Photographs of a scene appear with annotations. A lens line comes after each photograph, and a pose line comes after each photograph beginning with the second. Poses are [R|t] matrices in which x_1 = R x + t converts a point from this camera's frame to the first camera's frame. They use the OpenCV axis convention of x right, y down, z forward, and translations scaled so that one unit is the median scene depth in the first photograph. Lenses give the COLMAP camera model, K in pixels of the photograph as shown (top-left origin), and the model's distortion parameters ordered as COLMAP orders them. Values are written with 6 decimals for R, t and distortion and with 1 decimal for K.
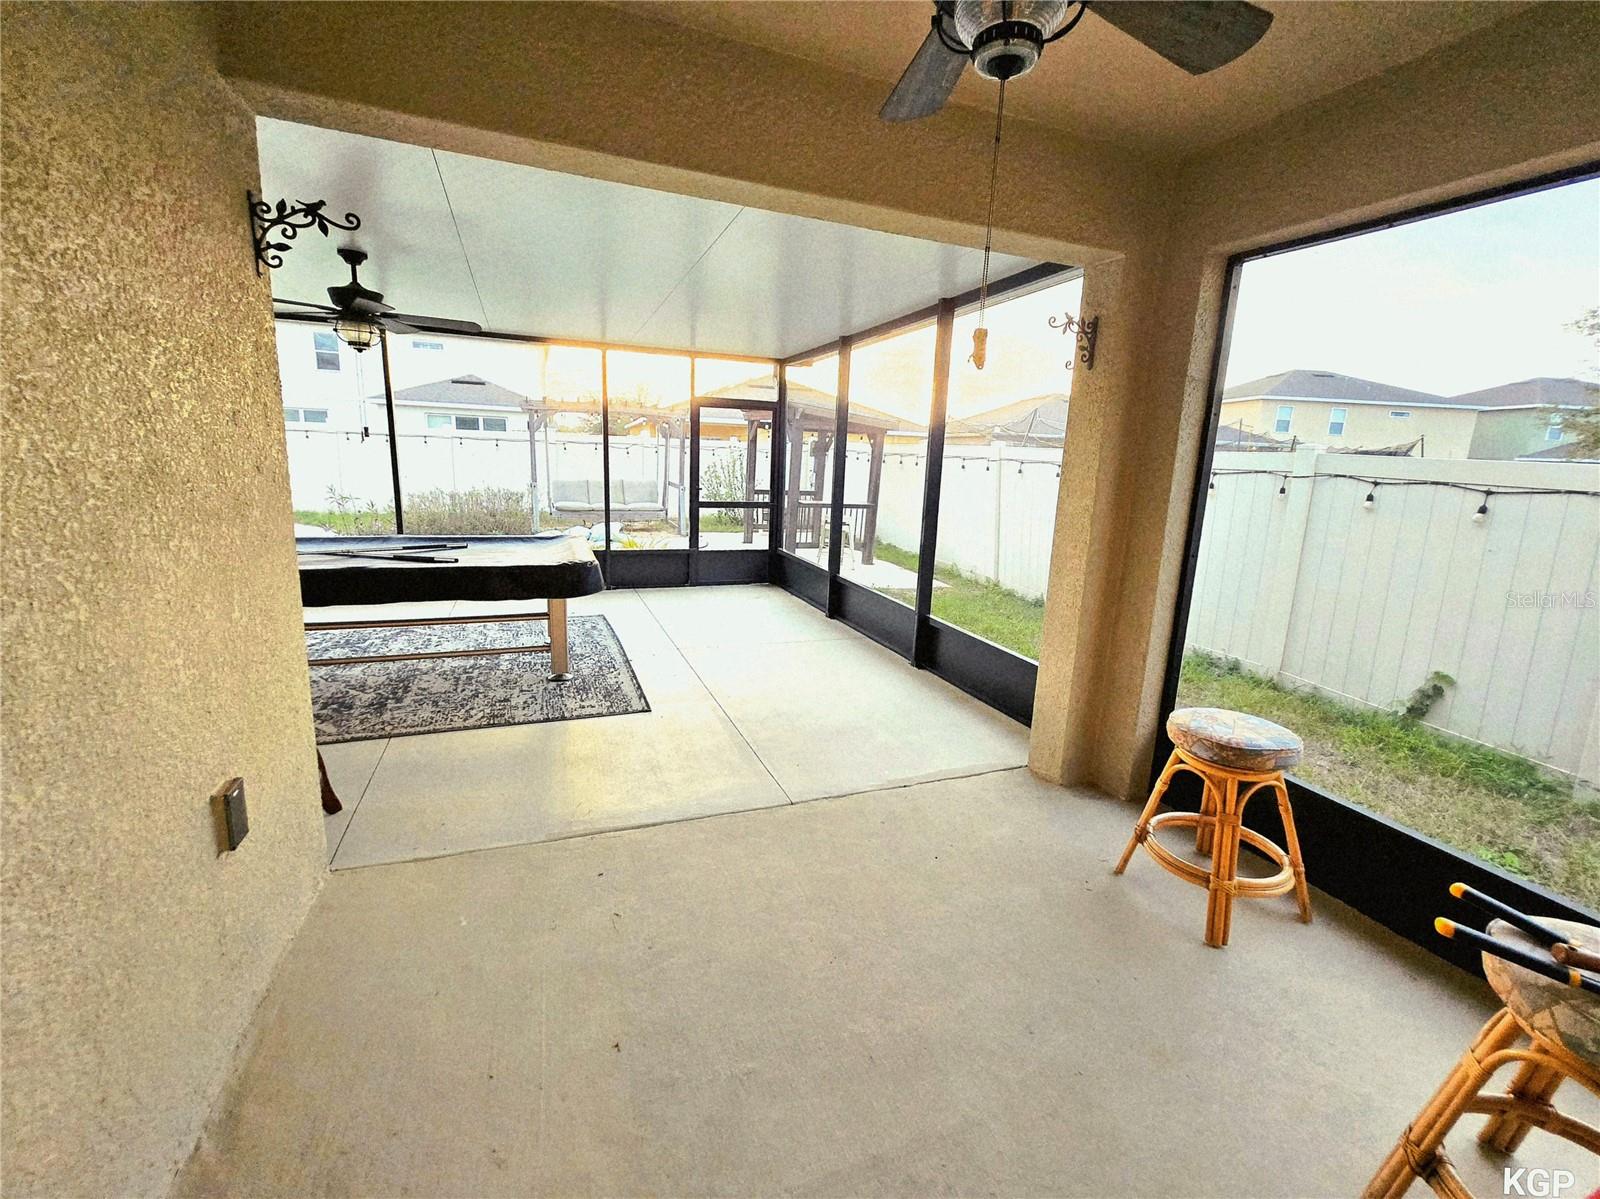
lens RADIAL K [[681.3, 0, 792.9], [0, 681.3, 587.5], [0, 0, 1]] dist [-0.002157, -0.000106]
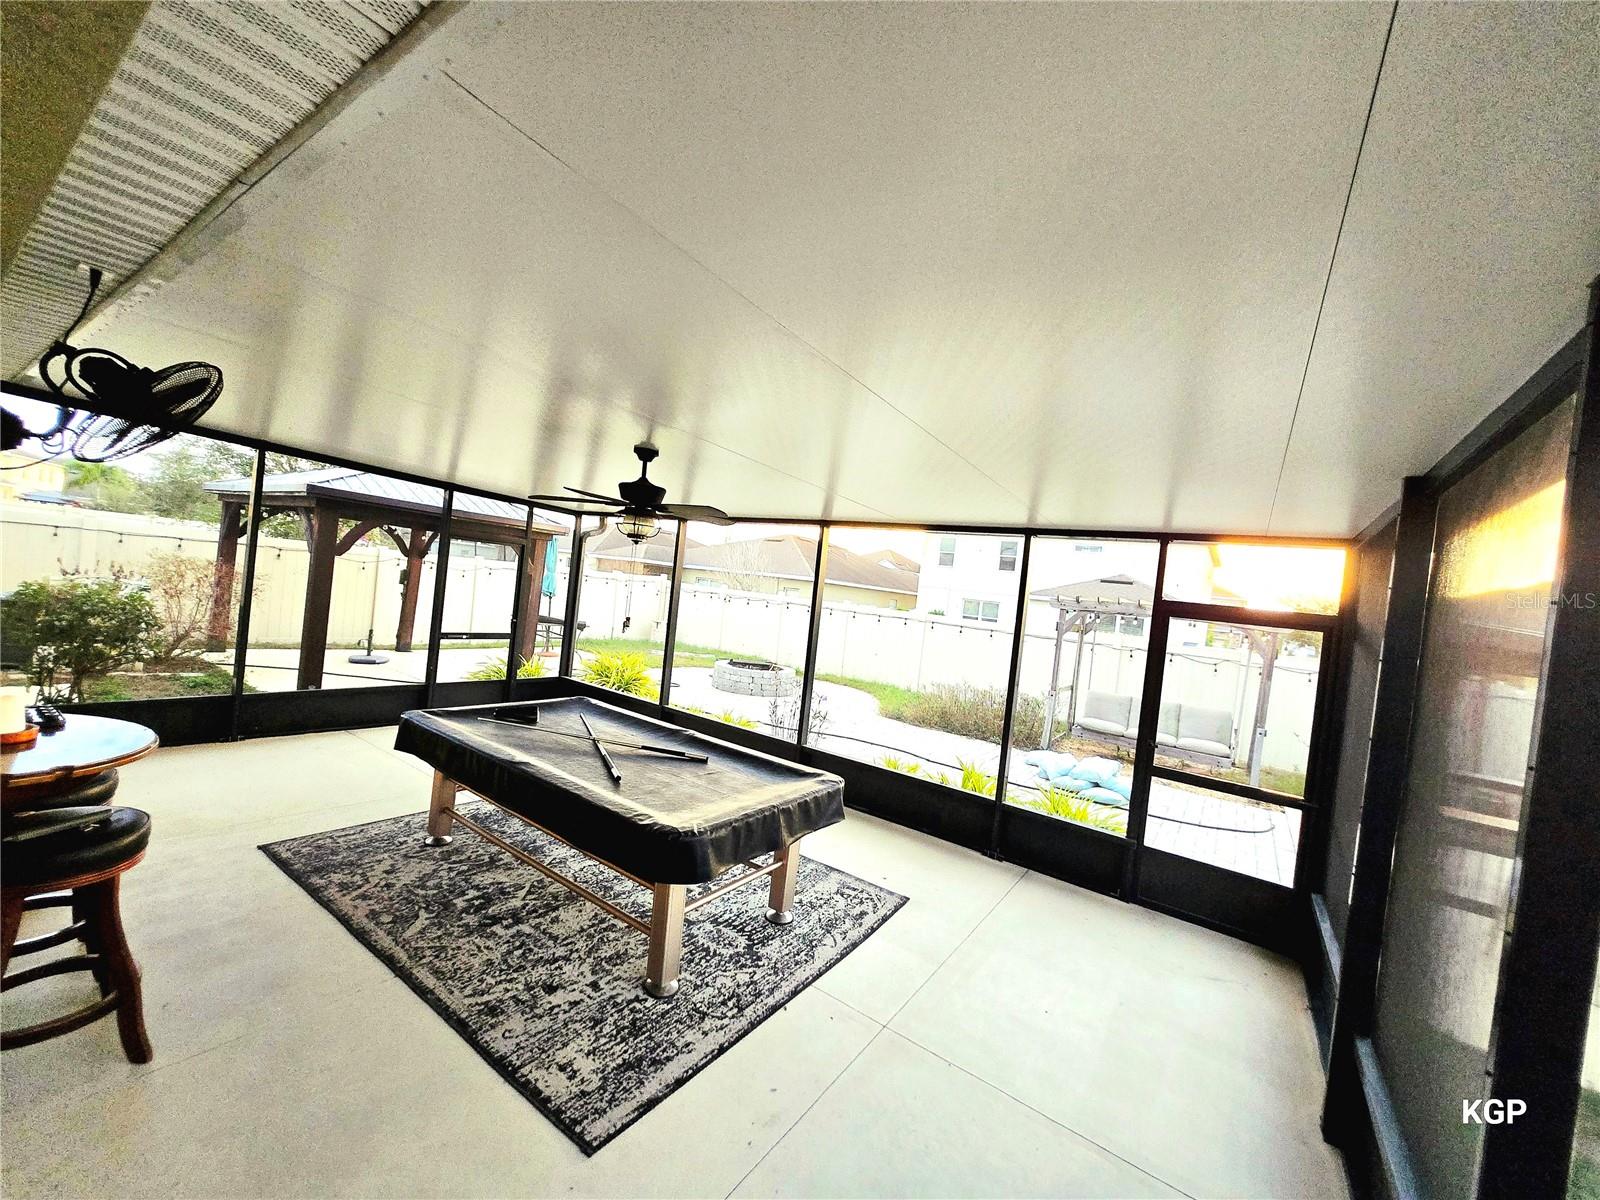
lens RADIAL K [[639.0, 0, 807.6], [0, 639.0, 606.2], [0, 0, 1]] dist [0.001314, 0.000133]
pose [[0.565393, 0.039837, -0.823859, 0.275156], [-0.247266, 0.961081, -0.123220, -0.207341], [0.786886, 0.273380, 0.553239, 0.710835]]
